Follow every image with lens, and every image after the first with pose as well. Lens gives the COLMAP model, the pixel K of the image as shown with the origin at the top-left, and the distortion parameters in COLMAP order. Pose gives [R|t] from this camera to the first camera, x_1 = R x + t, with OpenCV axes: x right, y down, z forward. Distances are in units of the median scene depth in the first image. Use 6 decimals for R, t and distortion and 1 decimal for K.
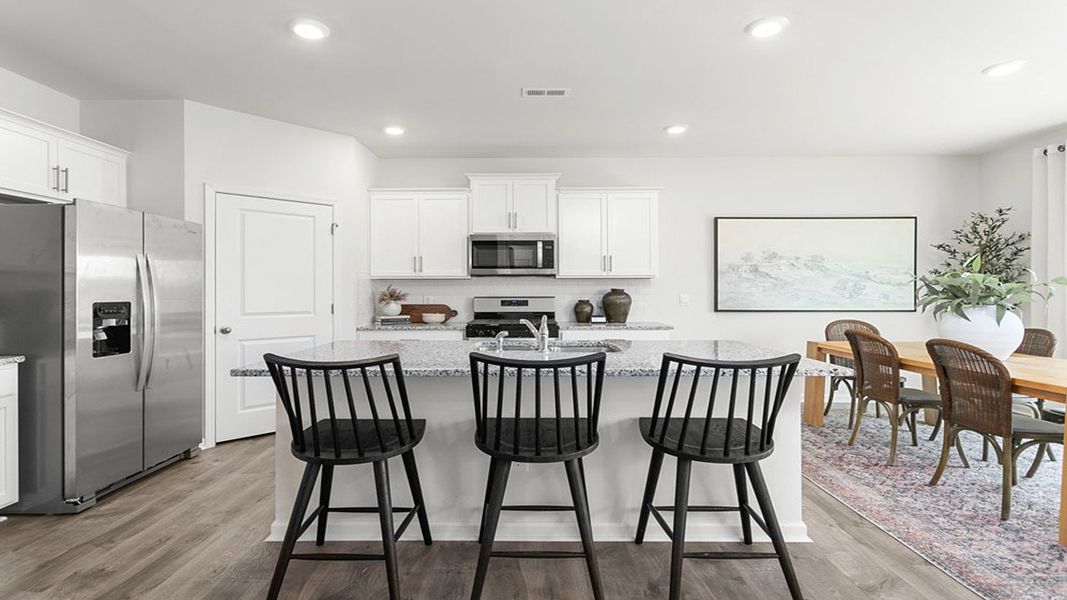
lens RADIAL K [[503.2, 0, 531.9], [0, 503.2, 290.4], [0, 0, 1]] dist [0.002674, 0.001480]
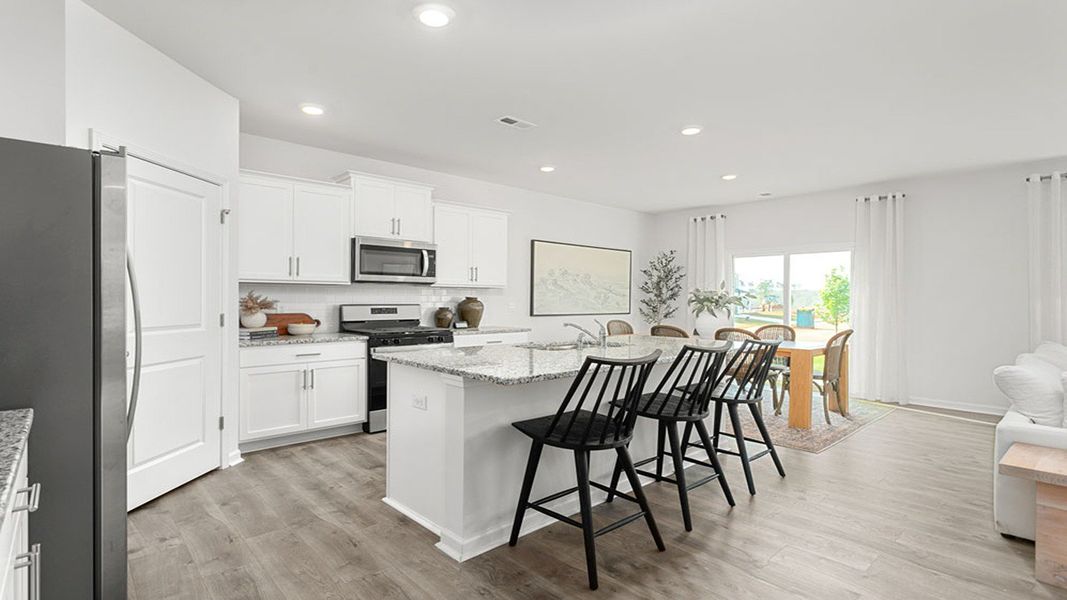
lens RADIAL K [[503.2, 0, 529.3], [0, 503.2, 299.3], [0, 0, 1]] dist [0.002674, 0.001480]
pose [[0.737353, 0.005549, 0.675485, -0.494283], [-0.008625, 0.999962, 0.001200, -0.000544], [-0.675453, -0.006711, 0.737373, 0.103505]]
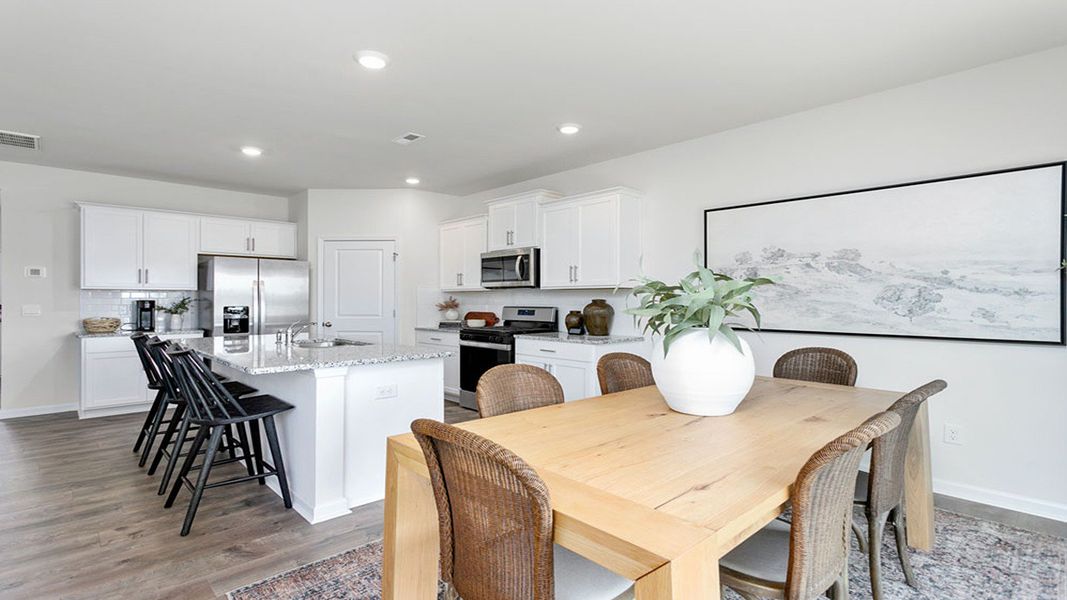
lens RADIAL K [[503.2, 0, 542.6], [0, 503.2, 303.8], [0, 0, 1]] dist [0.002674, 0.001480]
pose [[0.693554, 0.008068, -0.720359, 0.798064], [-0.005334, 0.999967, 0.006063, -0.000534], [0.720385, -0.000362, 0.693575, 0.274423]]
